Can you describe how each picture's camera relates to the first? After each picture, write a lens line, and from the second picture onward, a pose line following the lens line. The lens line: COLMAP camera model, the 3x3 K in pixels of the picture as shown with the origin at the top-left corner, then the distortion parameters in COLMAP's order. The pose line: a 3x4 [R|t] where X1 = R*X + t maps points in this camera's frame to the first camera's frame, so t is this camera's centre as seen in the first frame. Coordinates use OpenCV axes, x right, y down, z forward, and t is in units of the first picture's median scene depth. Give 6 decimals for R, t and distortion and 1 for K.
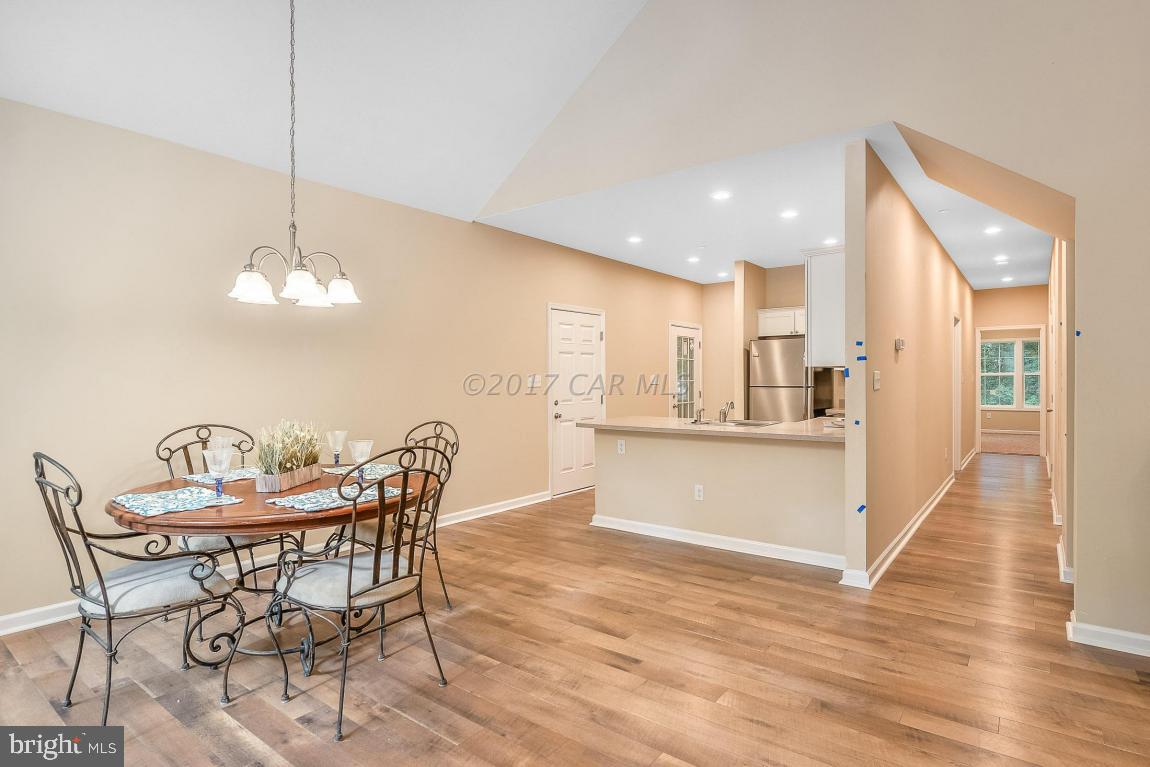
lens RADIAL K [[593.9, 0, 592.3], [0, 593.9, 386.7], [0, 0, 1]] dist [0.003019, 0.001531]
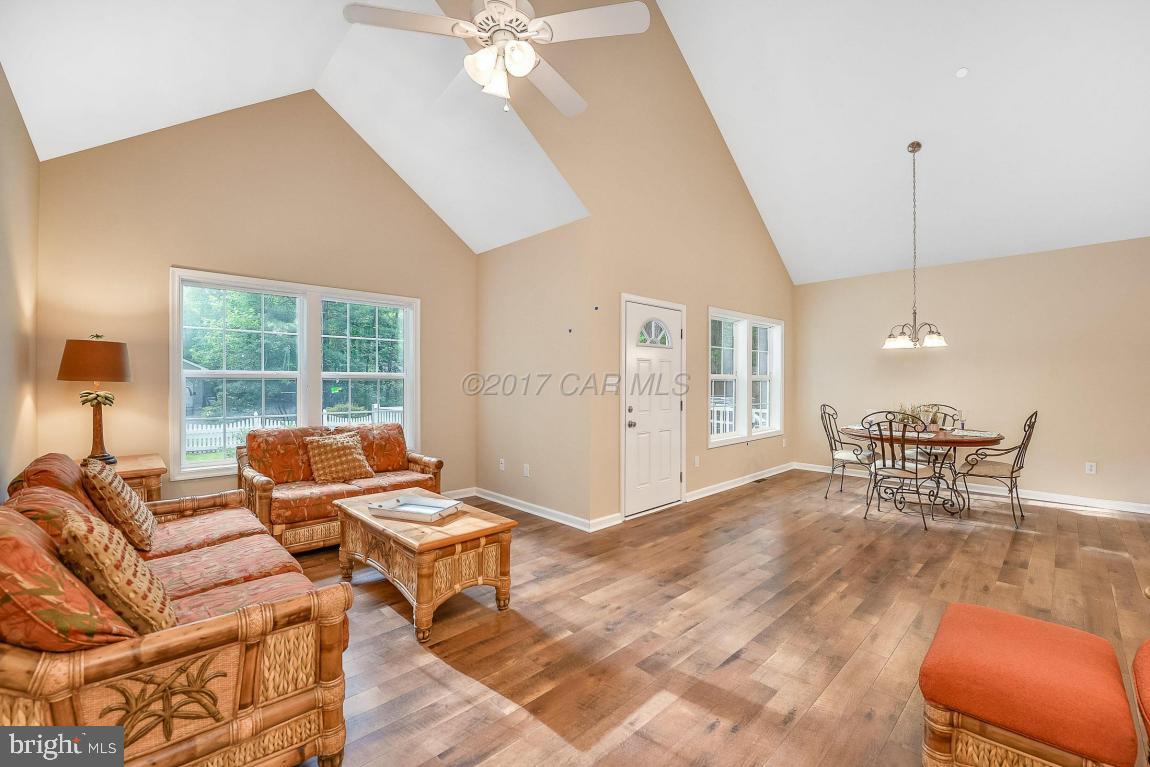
lens RADIAL K [[483.6, 0, 569.4], [0, 483.6, 383.3], [0, 0, 1]] dist [-0.016083, 0.000315]
pose [[-0.178981, 0.006518, -0.983831, 1.294417], [-0.009587, 0.999919, 0.008368, -0.011196], [0.983806, 0.010930, -0.178904, 0.055133]]
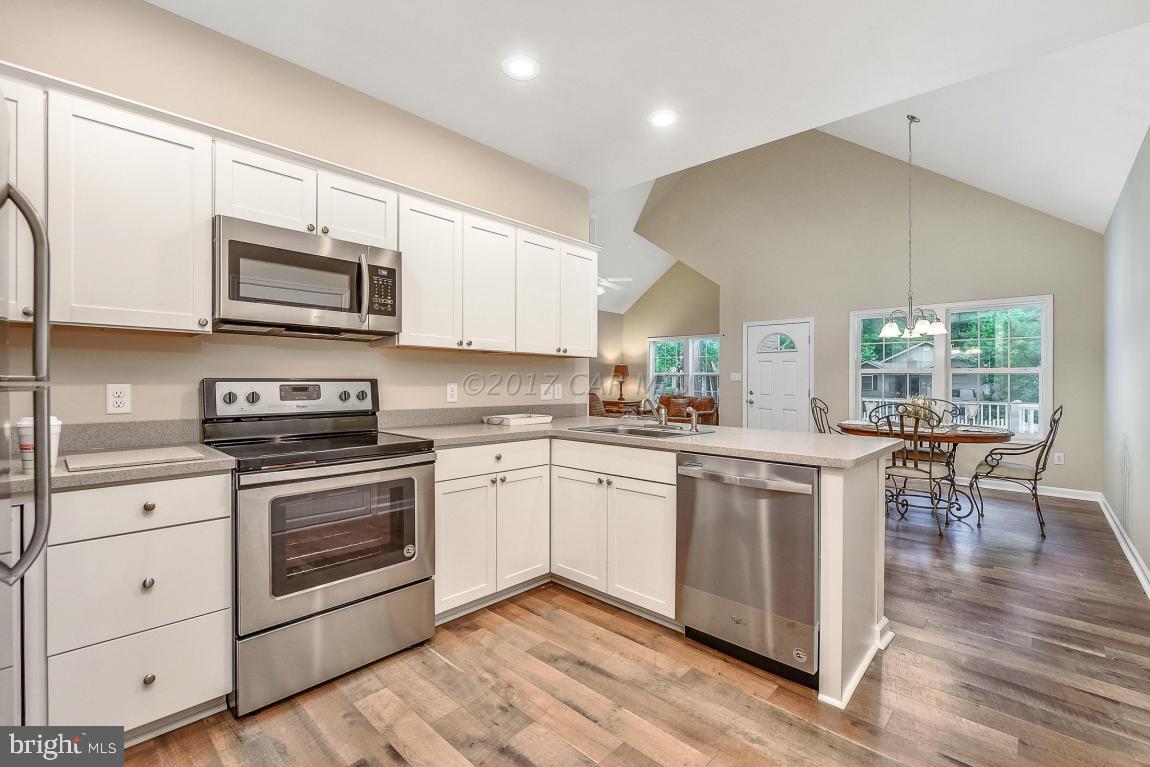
lens RADIAL K [[484.4, 0, 562.8], [0, 484.4, 374.8], [0, 0, 1]] dist [-0.012632, -0.000237]
pose [[-0.989110, -0.004136, 0.147119, 0.395753], [-0.004198, 0.999991, -0.000114, -0.005350], [-0.147117, -0.000730, -0.989119, 2.447355]]
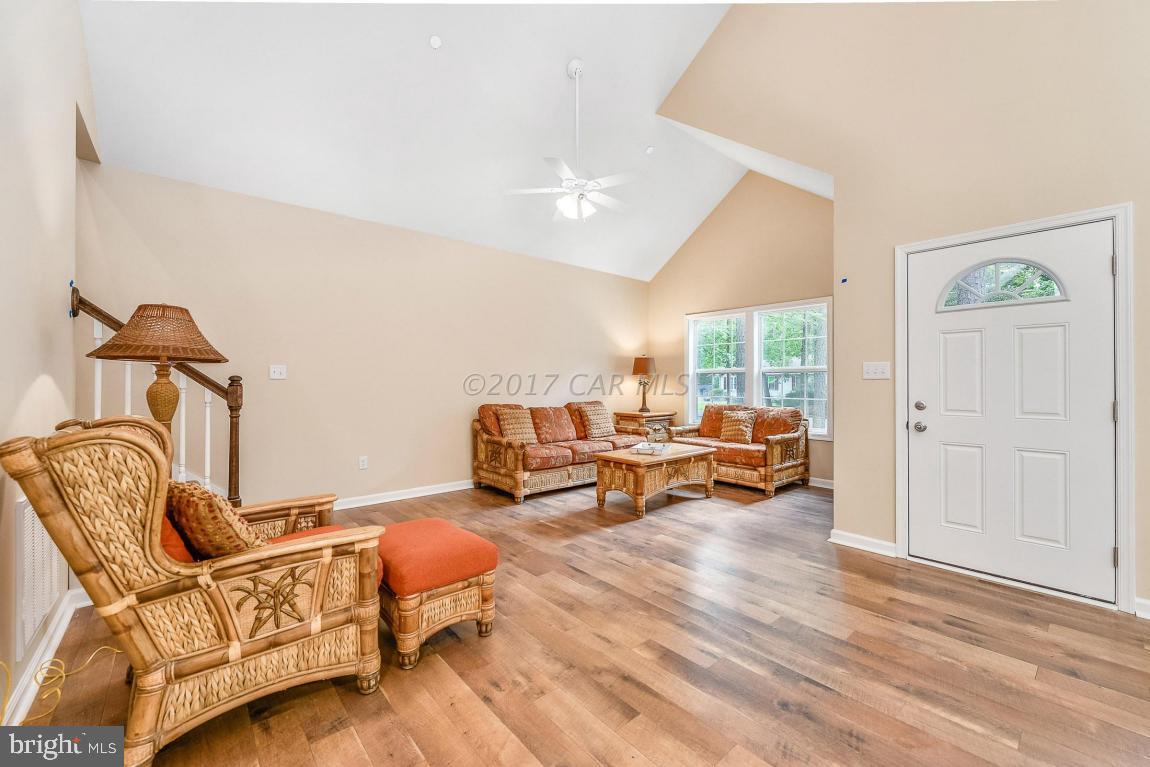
lens RADIAL K [[455.4, 0, 566.8], [0, 455.4, 382.4], [0, 0, 1]] dist [0.002219, -0.001766]
pose [[-0.968813, 0.002375, 0.247782, 0.314899], [0.004739, 0.999949, 0.008942, 0.015614], [-0.247748, 0.009838, -0.968775, 1.092054]]
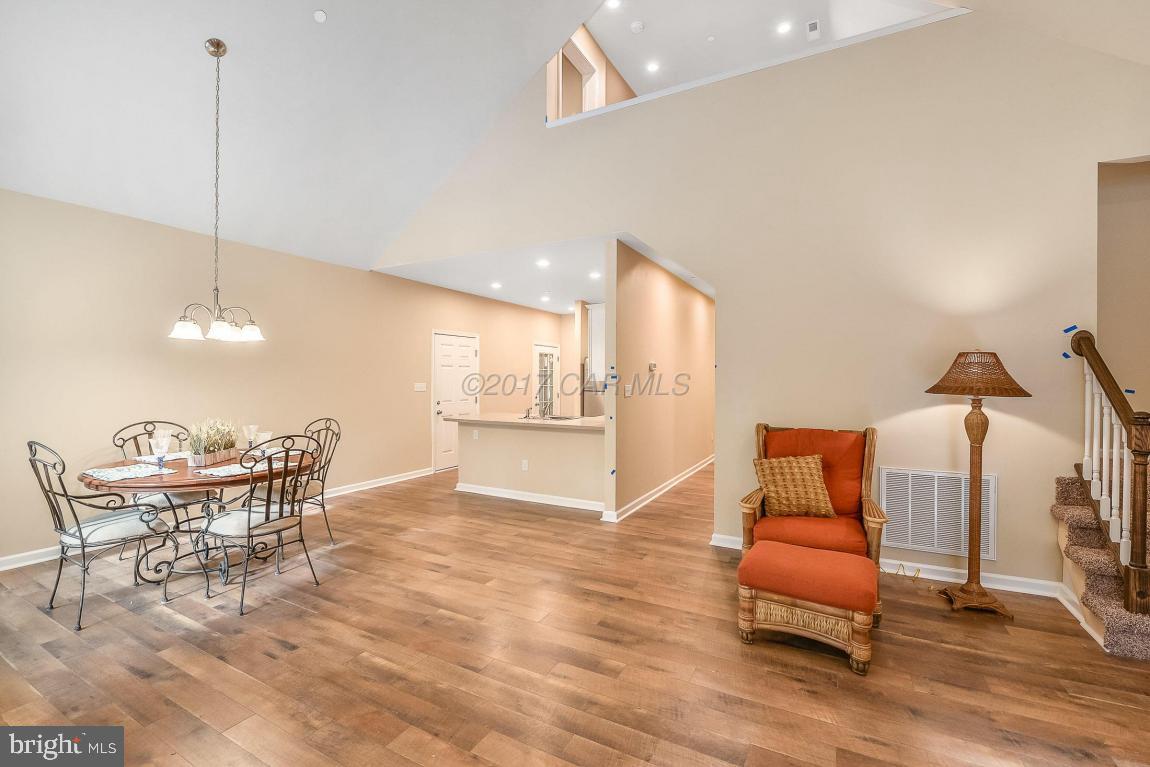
lens RADIAL K [[484.4, 0, 585.2], [0, 484.4, 385.1], [0, 0, 1]] dist [-0.012632, -0.000237]
pose [[0.987517, 0.006612, 0.157371, 0.202453], [-0.006609, 0.999978, -0.000540, -0.030419], [-0.157371, -0.000507, 0.987539, -0.307512]]
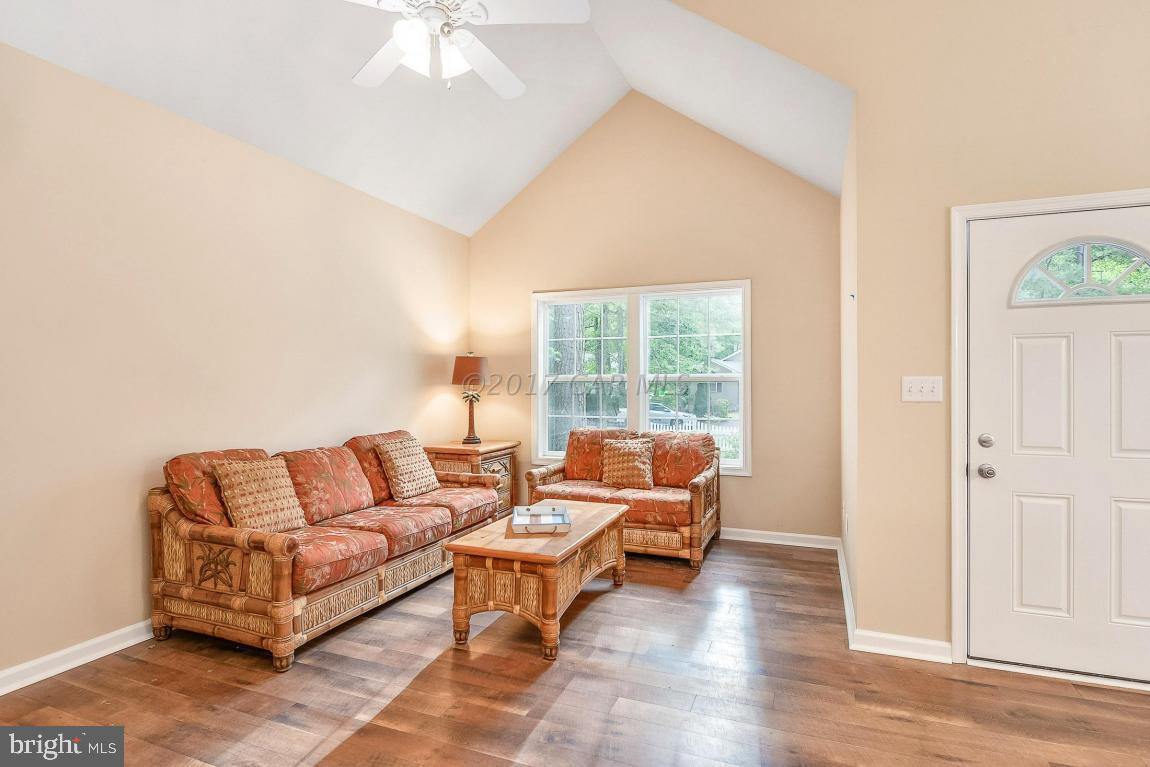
lens RADIAL K [[585.1, 0, 573.6], [0, 585.1, 385.7], [0, 0, 1]] dist [-0.003364, -0.001775]
pose [[-0.970730, 0.006897, -0.240074, 0.615191], [0.003744, 0.999901, 0.013587, -0.016441], [0.240144, 0.012291, -0.970660, 0.657193]]
